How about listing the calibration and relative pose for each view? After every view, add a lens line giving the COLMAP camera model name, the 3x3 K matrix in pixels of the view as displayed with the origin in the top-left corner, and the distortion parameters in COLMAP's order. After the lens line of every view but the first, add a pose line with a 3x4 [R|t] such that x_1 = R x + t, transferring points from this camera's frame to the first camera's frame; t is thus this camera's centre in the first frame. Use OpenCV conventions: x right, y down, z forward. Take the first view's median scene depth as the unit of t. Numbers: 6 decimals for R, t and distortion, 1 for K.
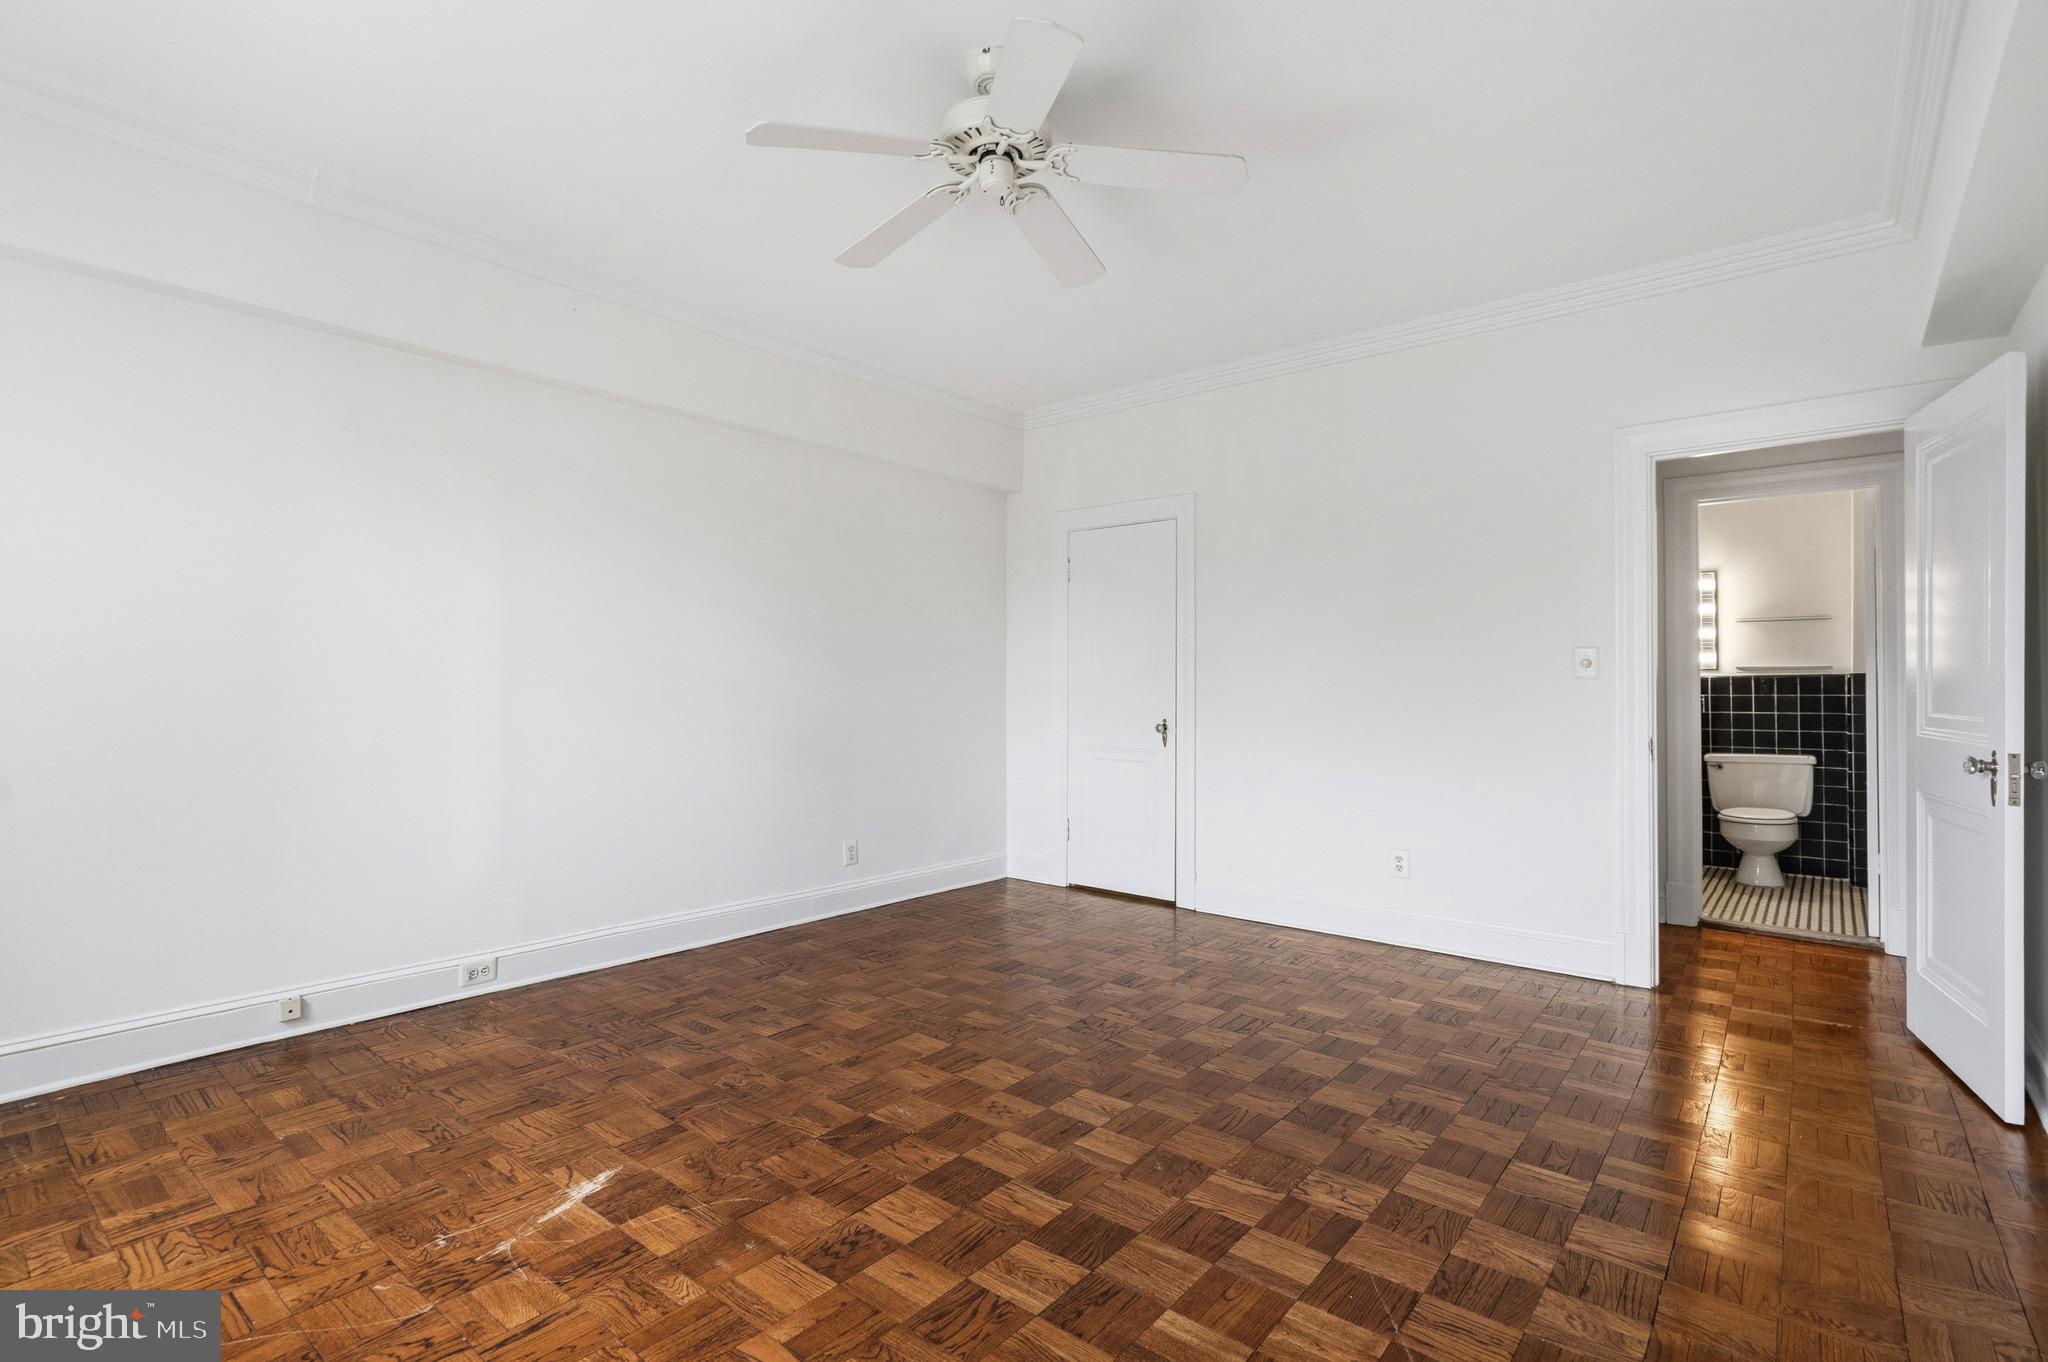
lens RADIAL K [[947.8, 0, 1035.9], [0, 947.8, 681.5], [0, 0, 1]] dist [-0.002525, -0.000158]
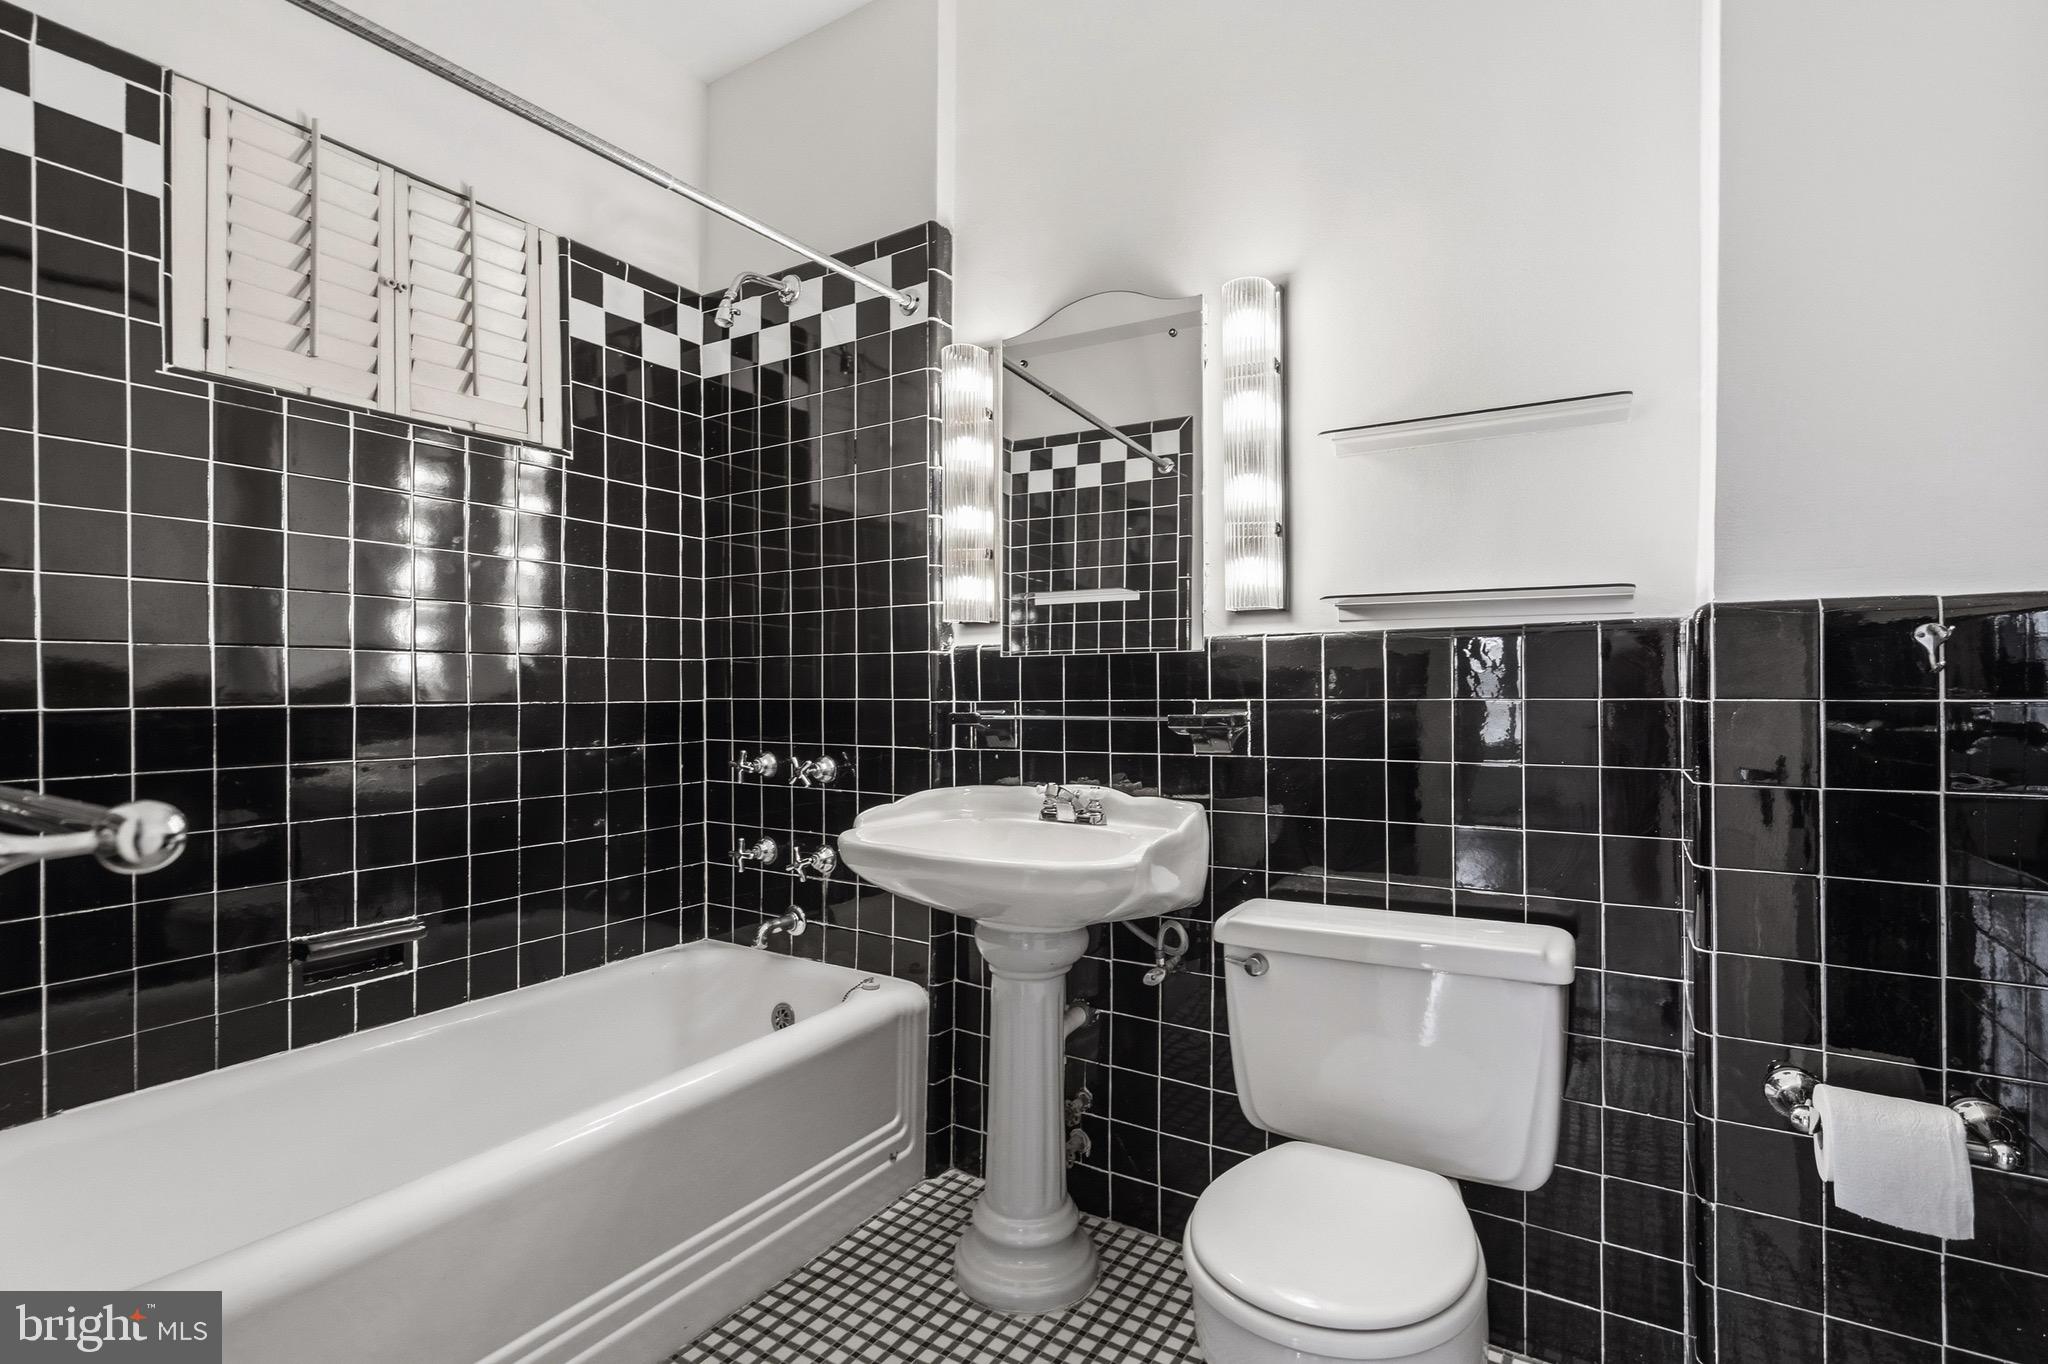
lens RADIAL K [[947.8, 0, 1016.0], [0, 947.8, 686.9], [0, 0, 1]] dist [-0.002525, -0.000158]
pose [[0.993852, -0.008331, 0.110404, 0.620293], [0.008352, 0.999965, 0.000272, 0.010415], [-0.110403, 0.000651, 0.993887, 0.731320]]
